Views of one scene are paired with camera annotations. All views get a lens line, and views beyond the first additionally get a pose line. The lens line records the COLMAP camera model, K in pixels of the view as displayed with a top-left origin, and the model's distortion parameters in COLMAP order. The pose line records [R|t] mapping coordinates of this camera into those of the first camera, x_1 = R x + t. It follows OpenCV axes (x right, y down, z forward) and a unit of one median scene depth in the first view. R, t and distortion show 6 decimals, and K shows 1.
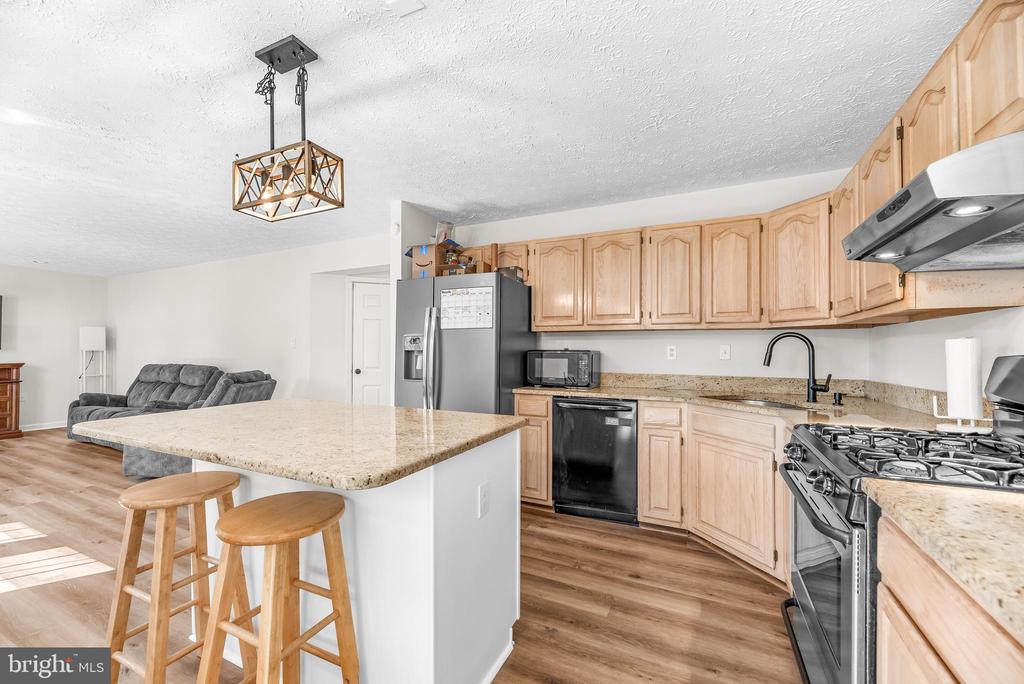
lens RADIAL K [[417.3, 0, 507.0], [0, 417.3, 348.2], [0, 0, 1]] dist [-0.001610, -0.000120]
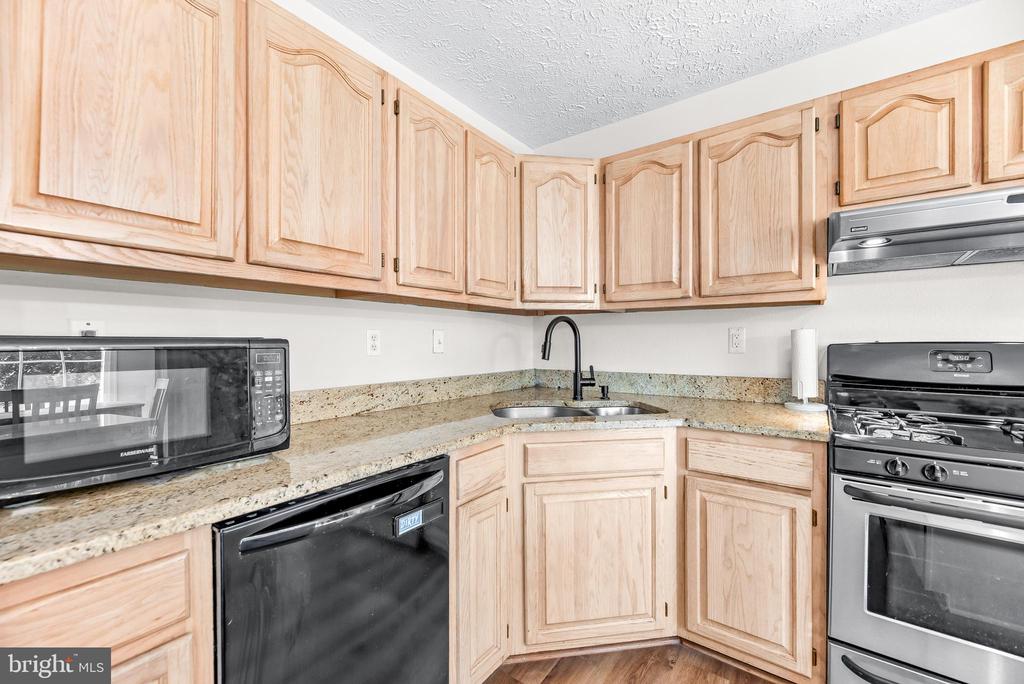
lens RADIAL K [[417.3, 0, 508.3], [0, 417.3, 343.7], [0, 0, 1]] dist [-0.001610, -0.000120]
pose [[0.185824, -0.012432, 0.982504, -0.101304], [-0.007216, 0.999876, 0.014017, 0.003390], [-0.982557, -0.009695, 0.185711, 0.778846]]
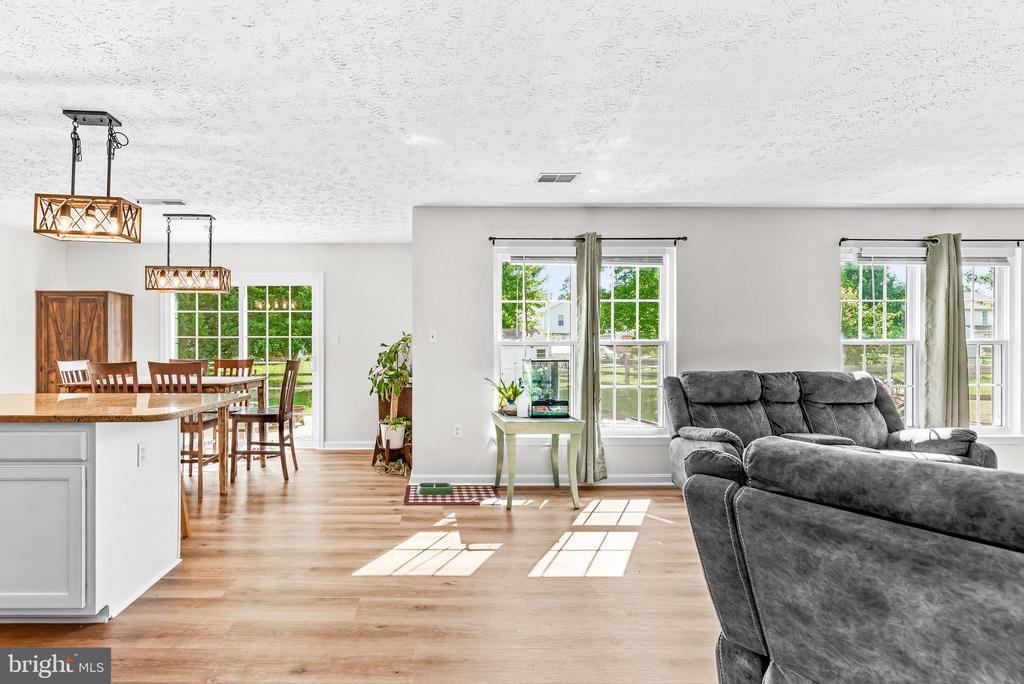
lens RADIAL K [[438.4, 0, 433.5], [0, 438.4, 346.6], [0, 0, 1]] dist [0.002408, -0.000669]
pose [[-0.895920, -0.004661, -0.444191, -0.487963], [0.001017, 0.999921, -0.012544, 0.011116], [0.444214, -0.011690, -0.895844, 1.482820]]
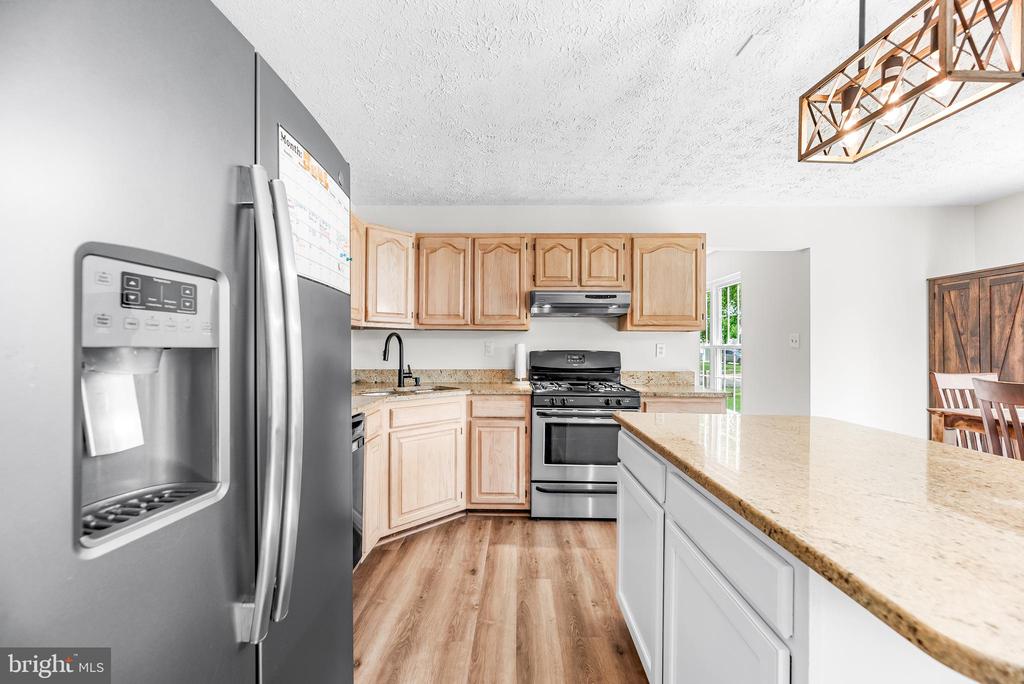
lens RADIAL K [[417.3, 0, 508.1], [0, 417.3, 342.5], [0, 0, 1]] dist [-0.001610, -0.000120]
pose [[-0.417109, 0.006976, 0.908830, -0.472892], [-0.017438, 0.999725, -0.015677, 0.003802], [-0.908689, -0.022387, -0.416873, 0.985979]]
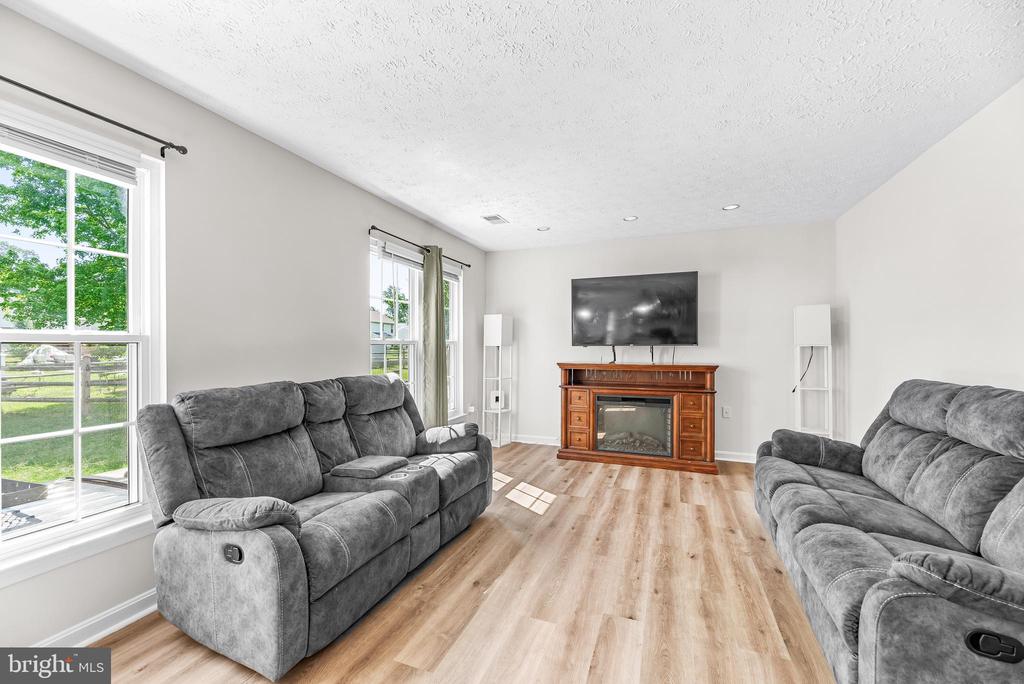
lens RADIAL K [[417.3, 0, 509.1], [0, 417.3, 348.8], [0, 0, 1]] dist [-0.001610, -0.000120]
pose [[0.087912, 0.001201, -0.996127, -0.976797], [0.012537, 0.999919, 0.002312, 0.005530], [0.996049, -0.012691, 0.087890, 1.140066]]
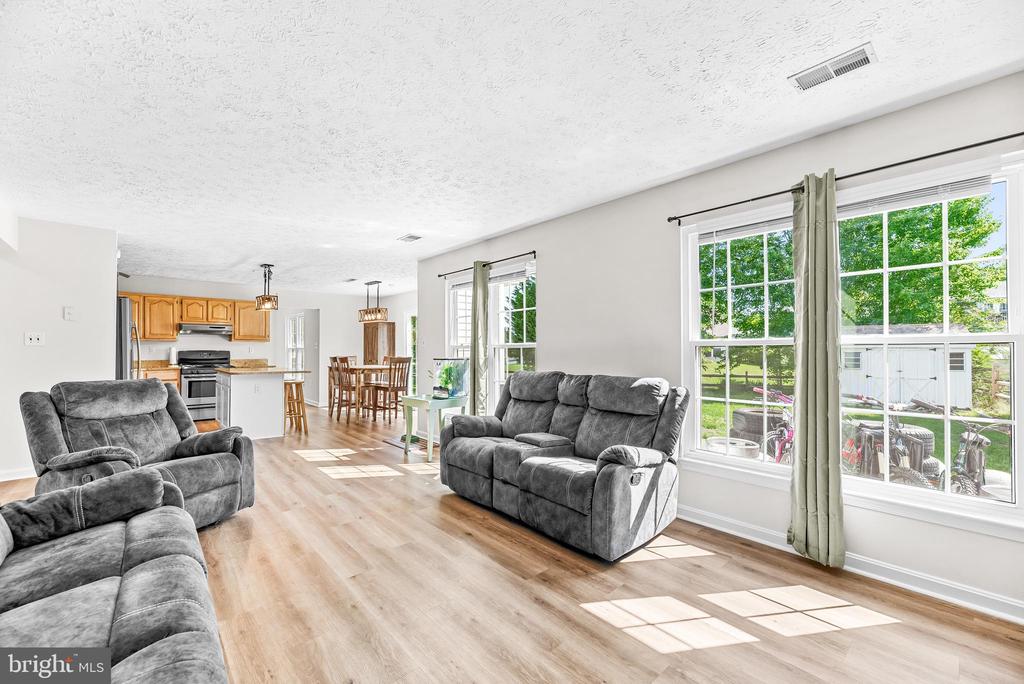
lens RADIAL K [[417.3, 0, 507.4], [0, 417.3, 348.5], [0, 0, 1]] dist [-0.001610, -0.000120]
pose [[-0.925266, -0.001120, 0.379317, -2.069225], [-0.006221, 0.999906, -0.012224, 0.011151], [-0.379268, -0.013671, -0.925186, 1.927401]]
